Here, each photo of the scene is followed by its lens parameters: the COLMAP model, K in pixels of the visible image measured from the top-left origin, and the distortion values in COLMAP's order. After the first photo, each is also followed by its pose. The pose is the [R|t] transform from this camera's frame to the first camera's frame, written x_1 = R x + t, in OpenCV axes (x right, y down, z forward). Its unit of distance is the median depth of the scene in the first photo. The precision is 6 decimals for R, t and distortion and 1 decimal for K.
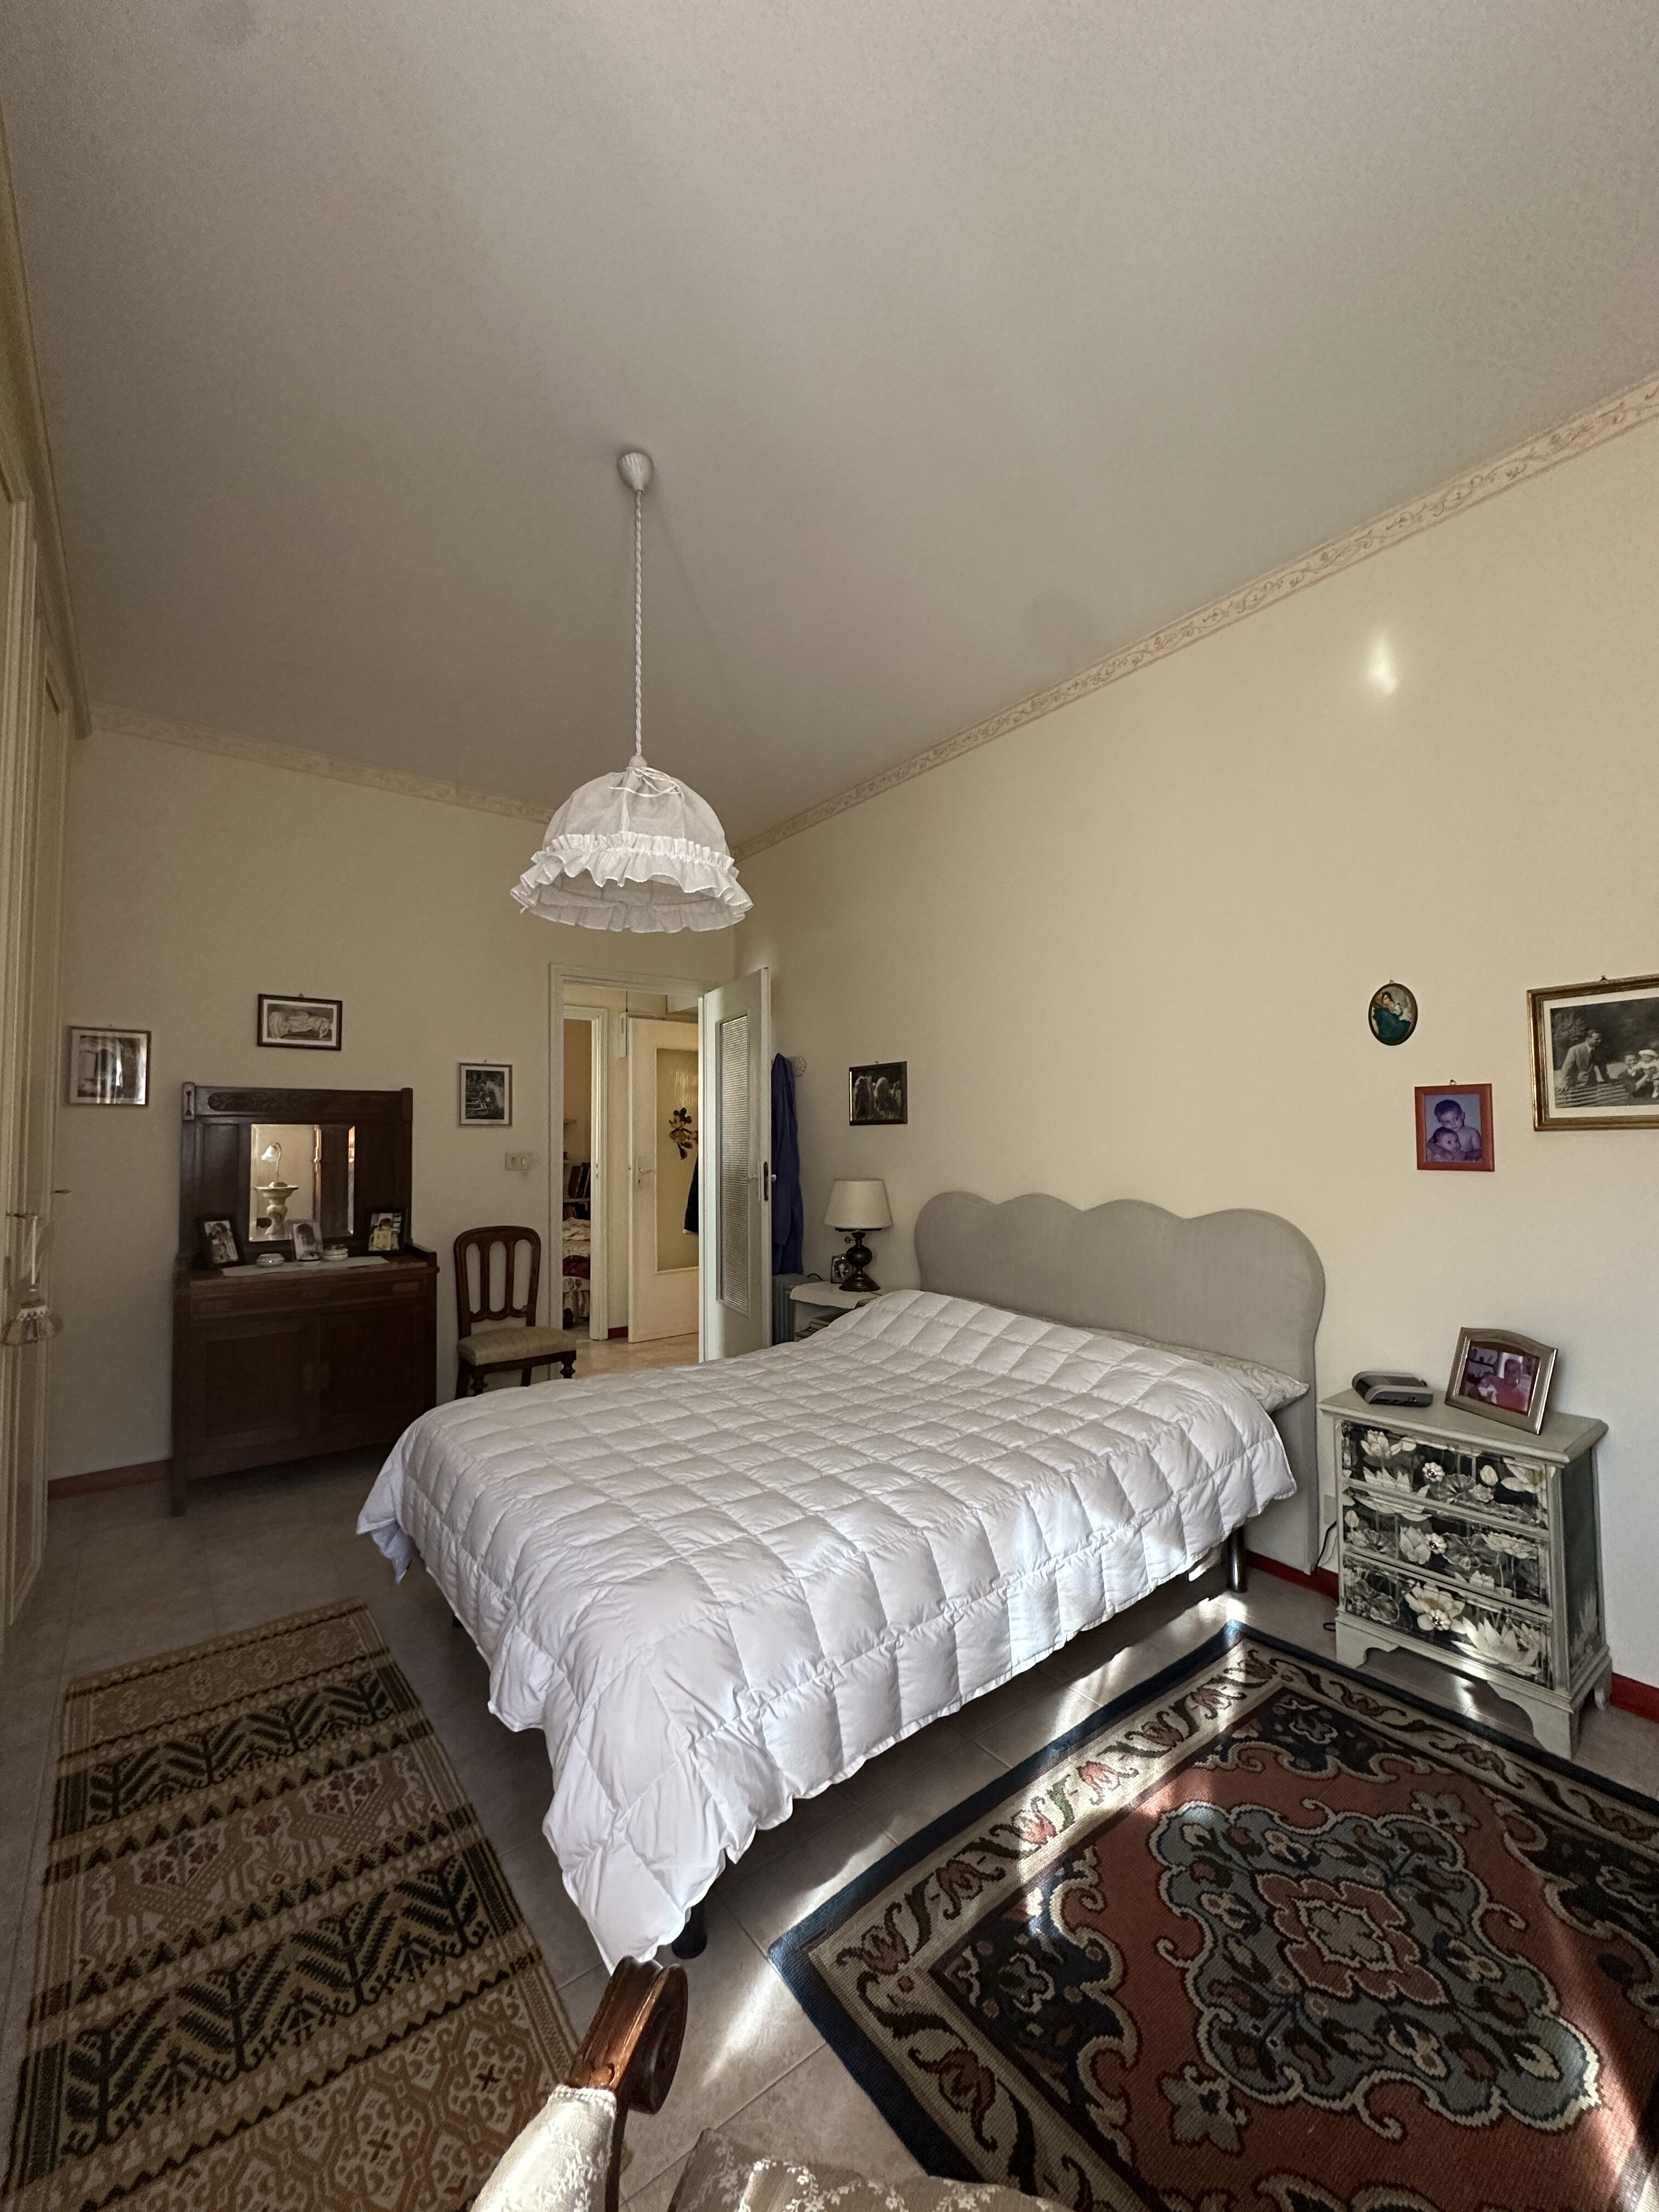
lens RADIAL K [[881.2, 0, 830.5], [0, 881.2, 1110.1], [0, 0, 1]] dist [-0.004073, 0.000915]
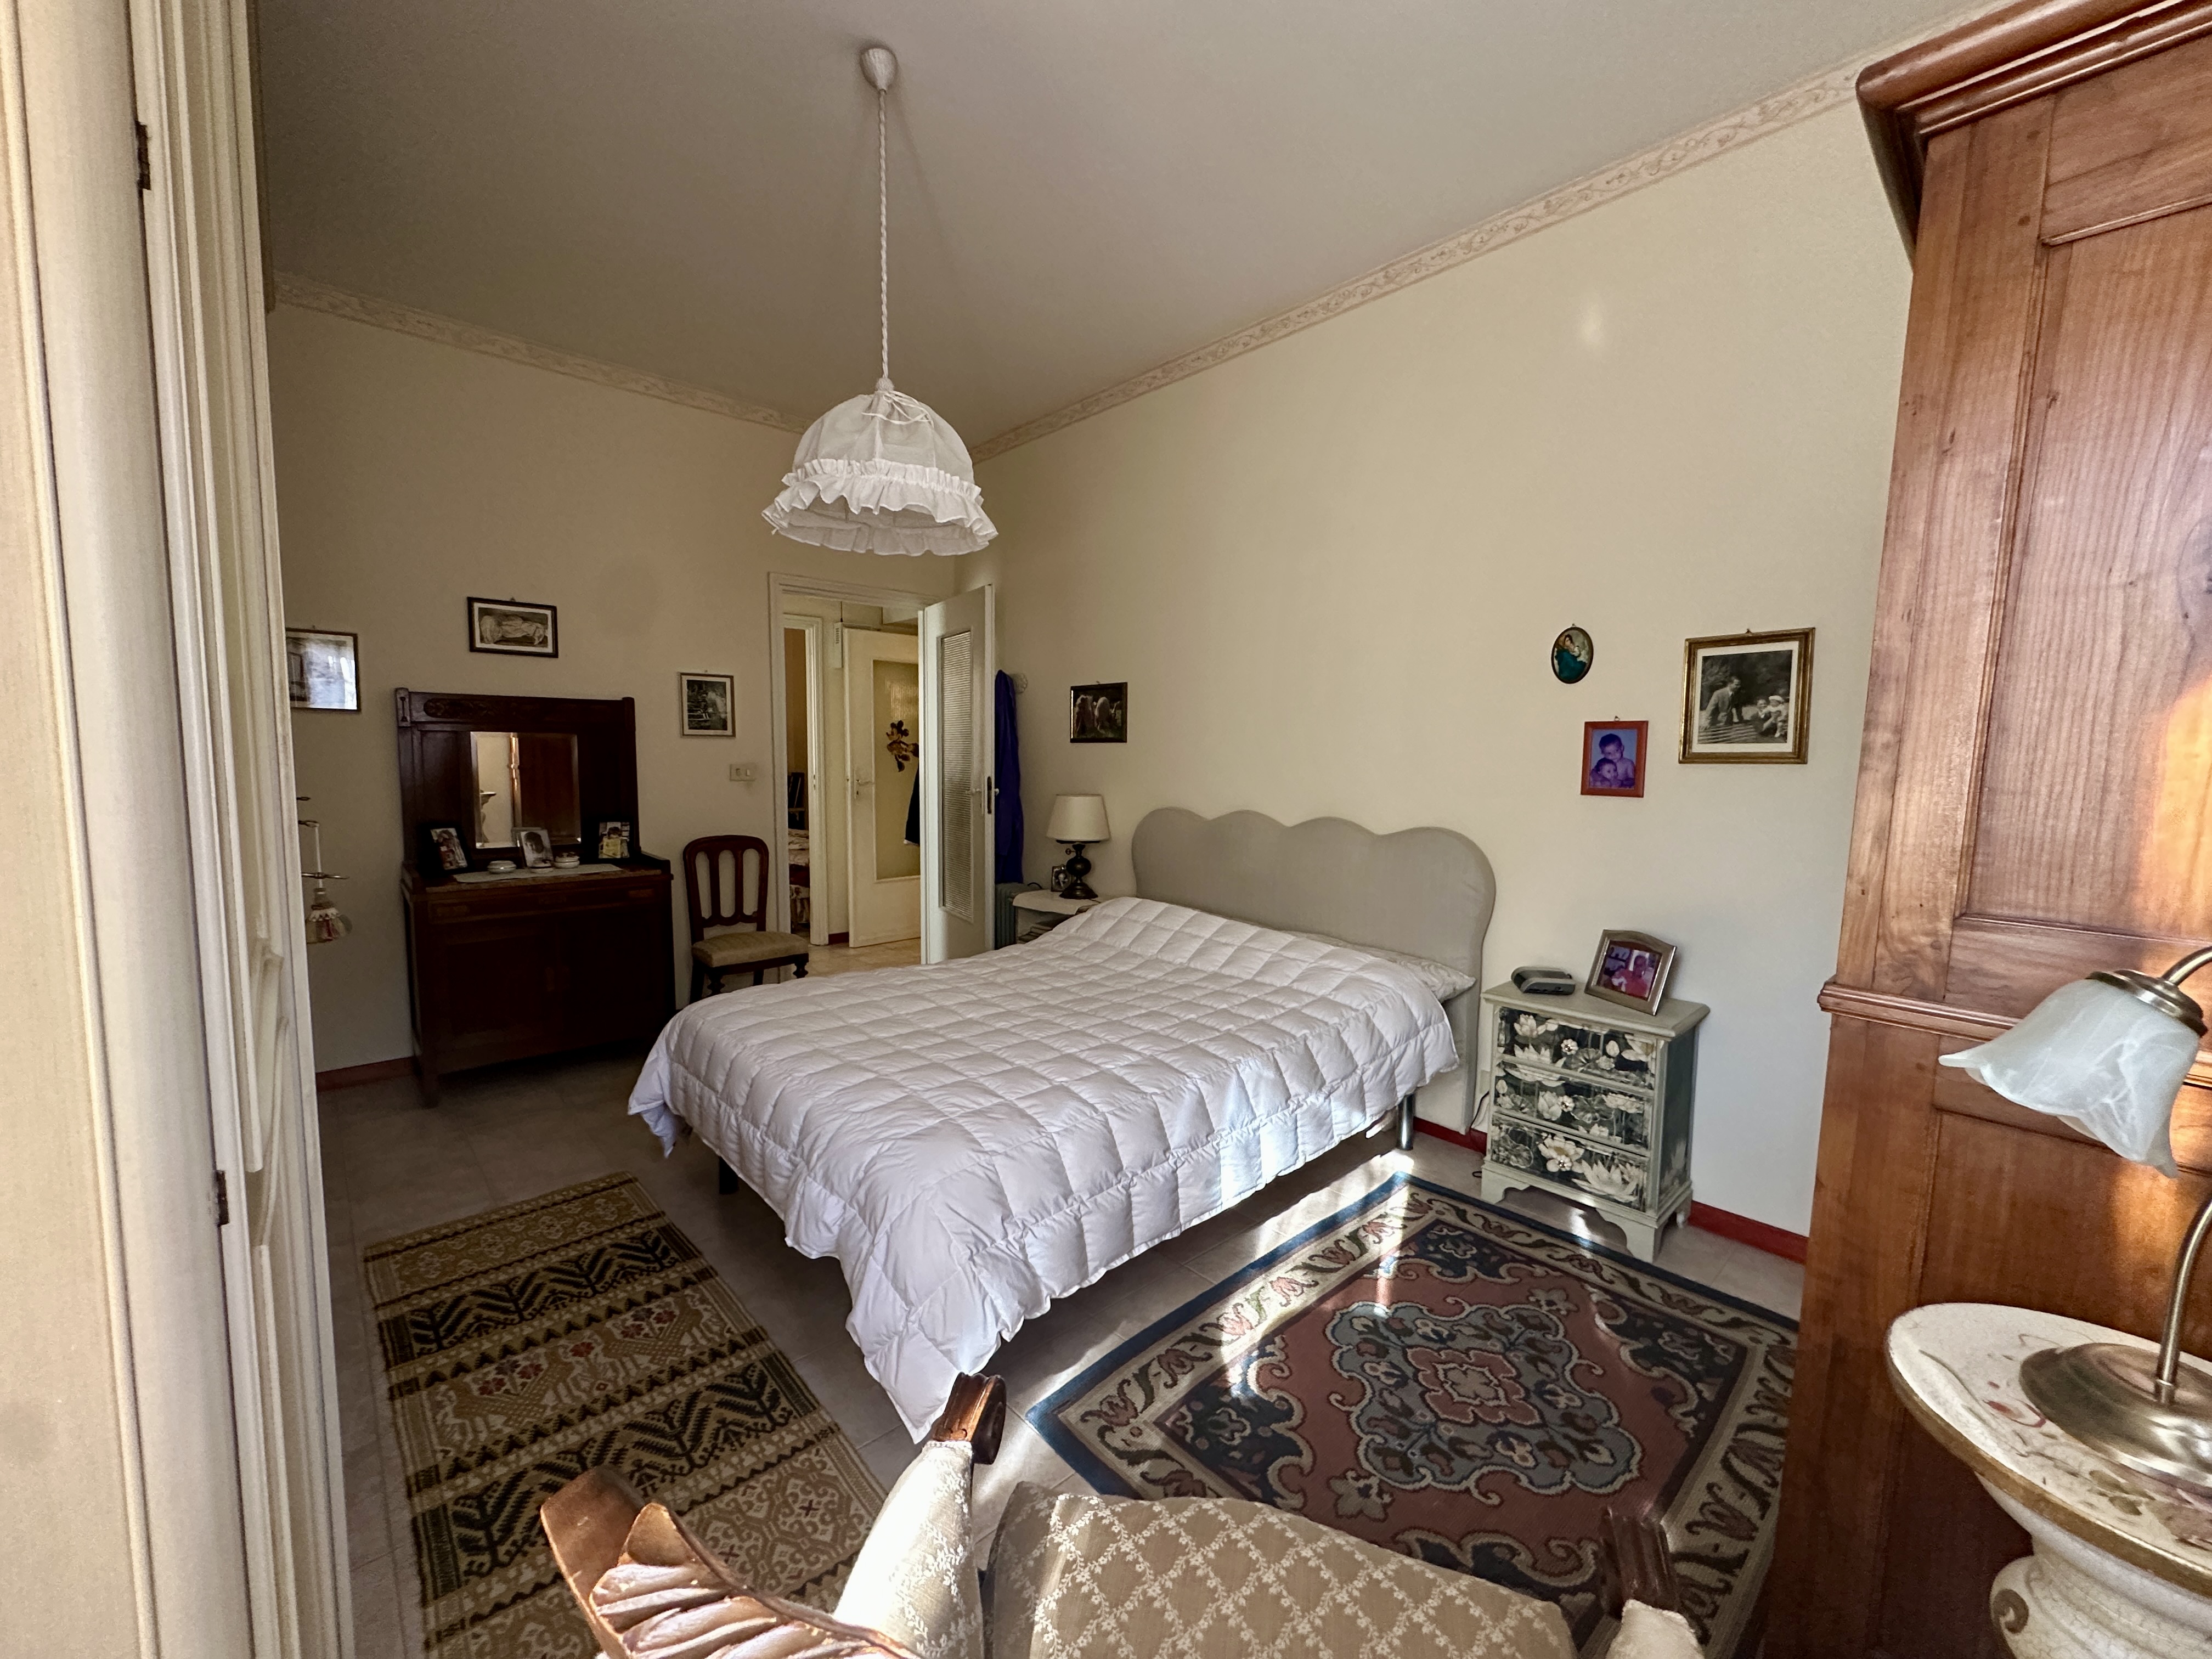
lens RADIAL K [[881.2, 0, 1106.4], [0, 881.2, 835.4], [0, 0, 1]] dist [-0.004073, 0.000915]
pose [[0.996268, 0.009169, 0.085829, -0.050733], [-0.020088, 0.991670, 0.127231, -0.015028], [-0.083947, -0.128480, 0.988153, -0.098226]]
